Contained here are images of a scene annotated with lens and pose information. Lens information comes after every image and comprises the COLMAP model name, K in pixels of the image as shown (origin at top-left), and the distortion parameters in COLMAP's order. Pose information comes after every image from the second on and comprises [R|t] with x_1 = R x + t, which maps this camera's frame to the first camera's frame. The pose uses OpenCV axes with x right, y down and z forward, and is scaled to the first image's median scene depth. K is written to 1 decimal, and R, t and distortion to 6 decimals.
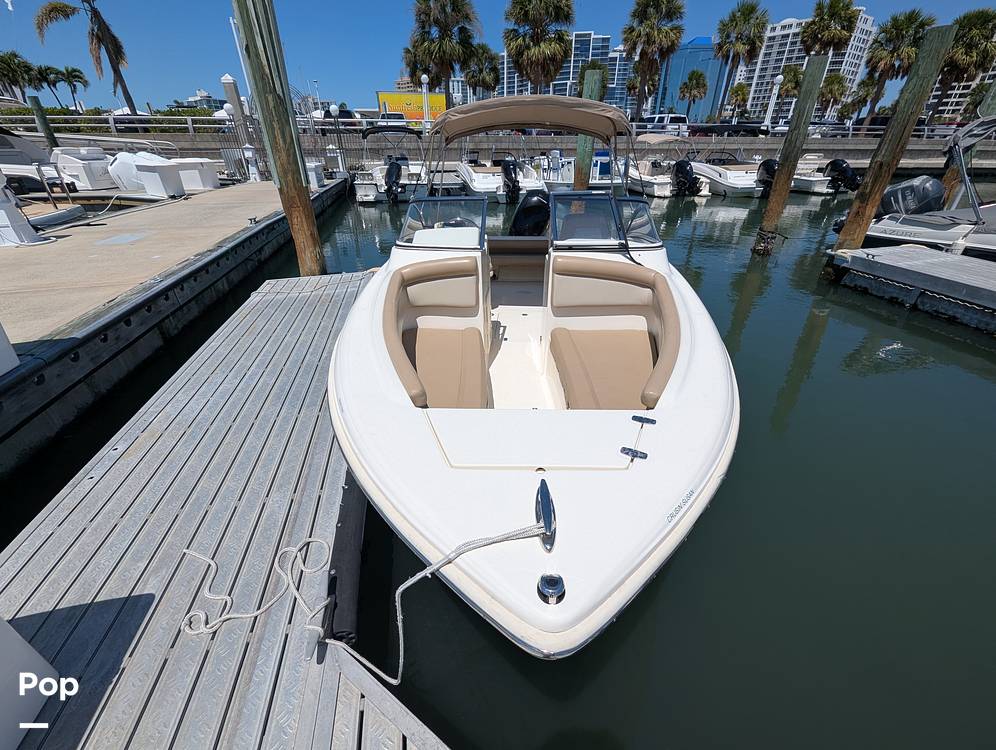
lens RADIAL K [[404.0, 0, 496.2], [0, 404.0, 393.0], [0, 0, 1]] dist [-0.012811, 0.000289]
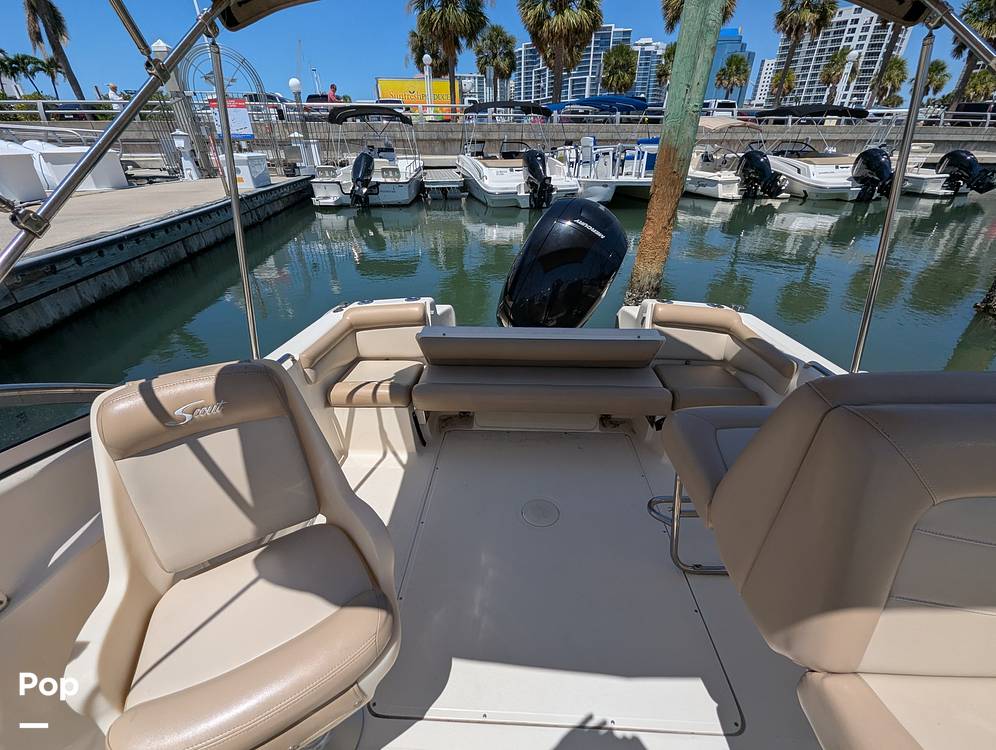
lens RADIAL K [[413.7, 0, 500.9], [0, 413.7, 395.8], [0, 0, 1]] dist [-0.011250, -0.000453]
pose [[0.999712, 0.011090, -0.021265, 0.009110], [-0.011109, 0.999938, -0.000778, -0.107864], [0.021255, 0.001014, 0.999774, 0.207606]]
